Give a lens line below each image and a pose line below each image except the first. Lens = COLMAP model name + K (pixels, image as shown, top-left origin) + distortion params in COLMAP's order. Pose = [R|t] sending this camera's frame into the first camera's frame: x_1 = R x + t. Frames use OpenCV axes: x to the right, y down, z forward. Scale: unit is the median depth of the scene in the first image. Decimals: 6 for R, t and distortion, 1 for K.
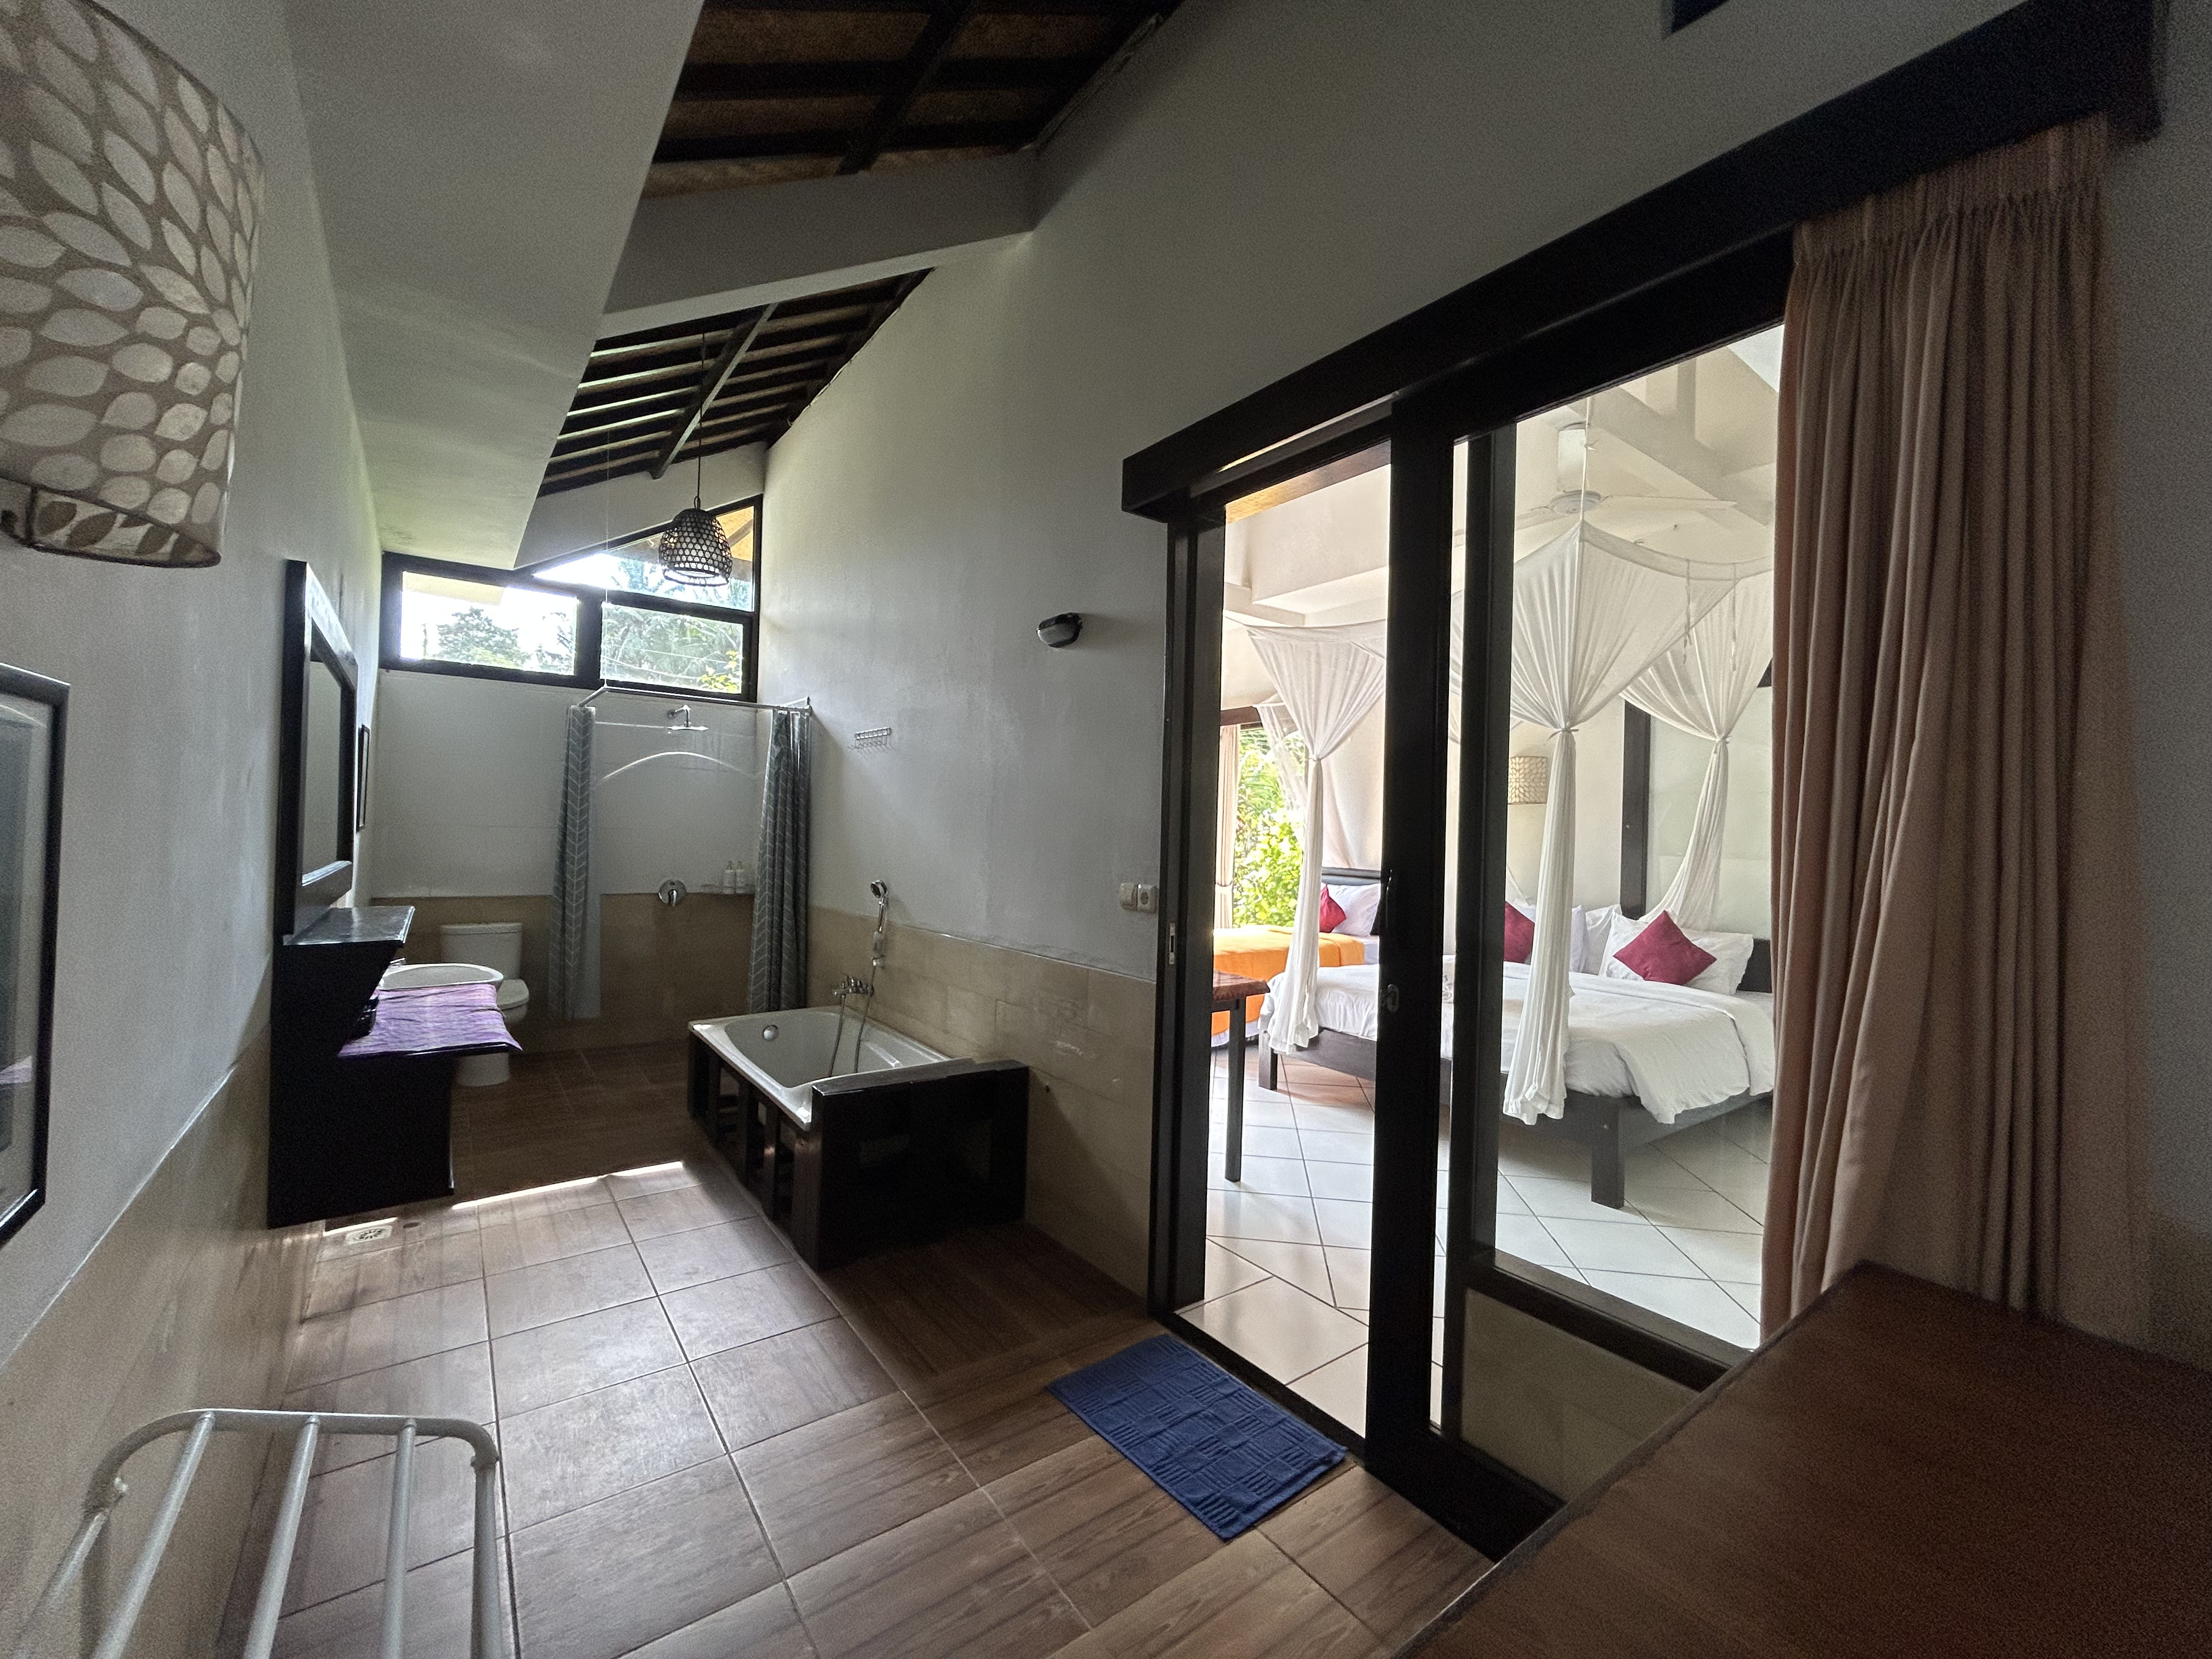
lens RADIAL K [[896.4, 0, 1106.0], [0, 896.4, 829.5], [0, 0, 1]] dist [0.018621, -0.006287]
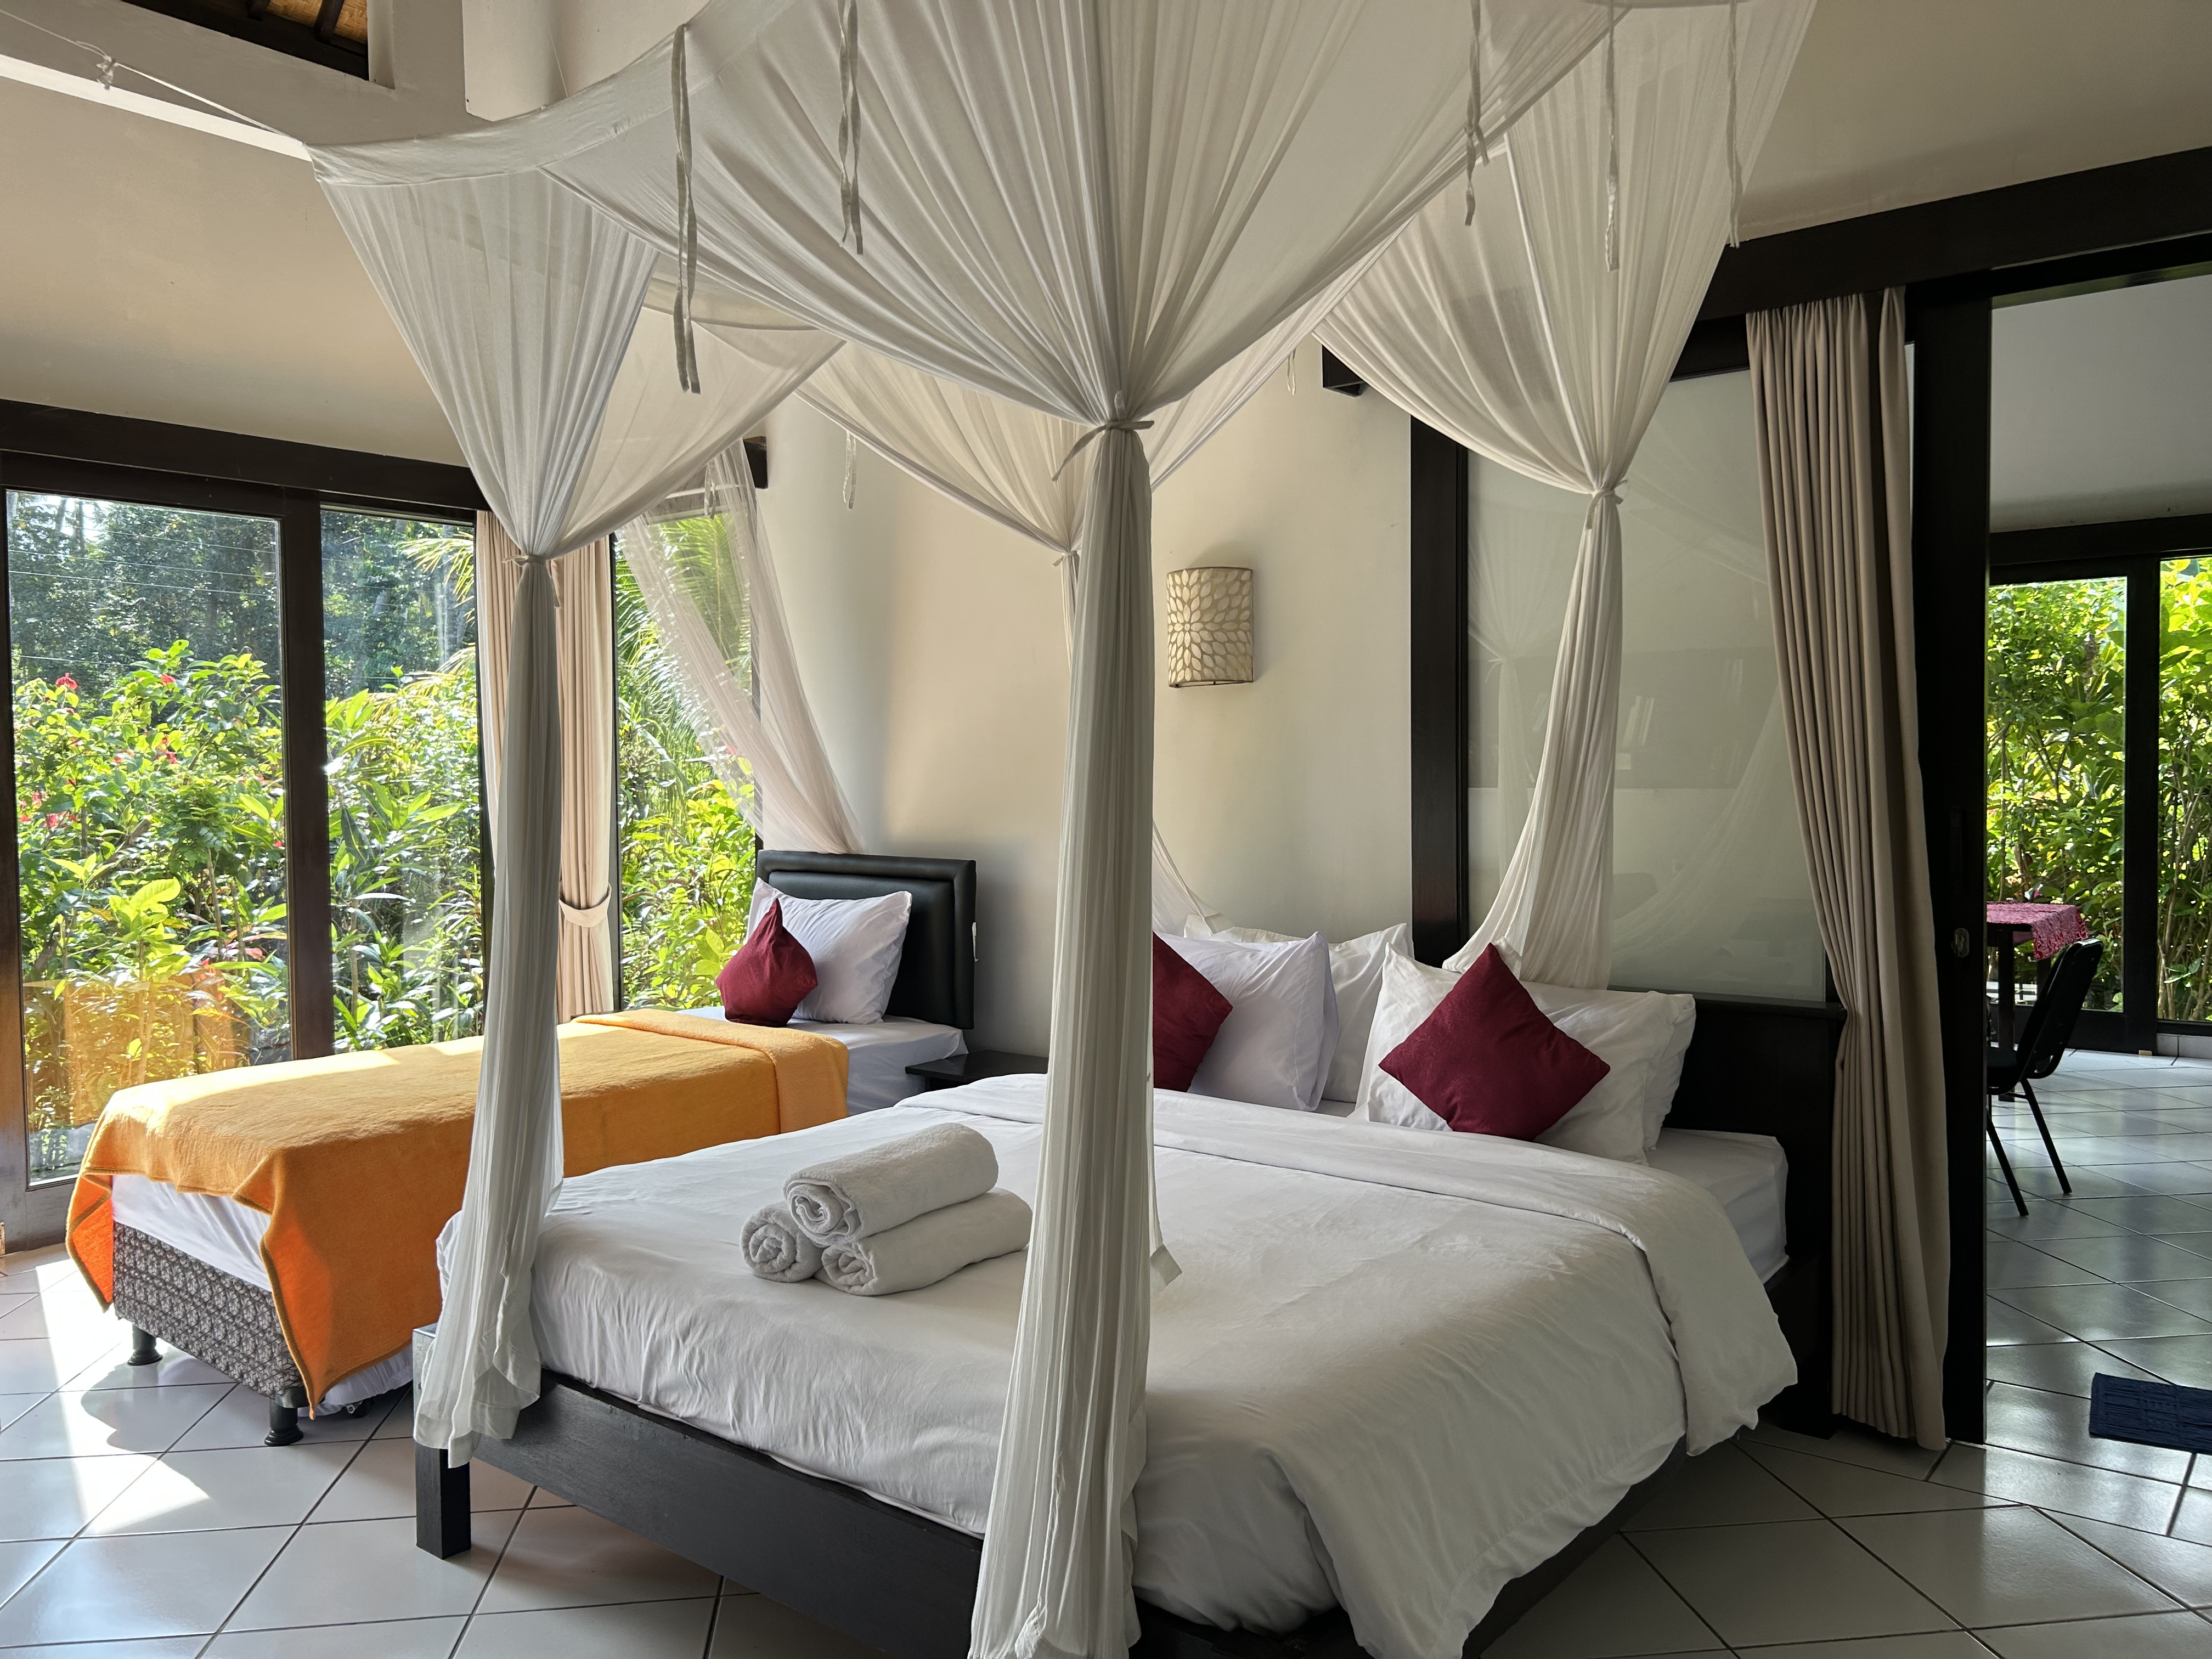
lens RADIAL K [[1663.0, 0, 1106.3], [0, 1663.0, 743.9], [0, 0, 1]] dist [0.000434, -0.002073]
pose [[0.967049, -0.035070, 0.252162, 0.276076], [0.036207, 0.999344, 0.000133, -0.000181], [-0.252002, 0.009001, 0.967685, 0.345245]]
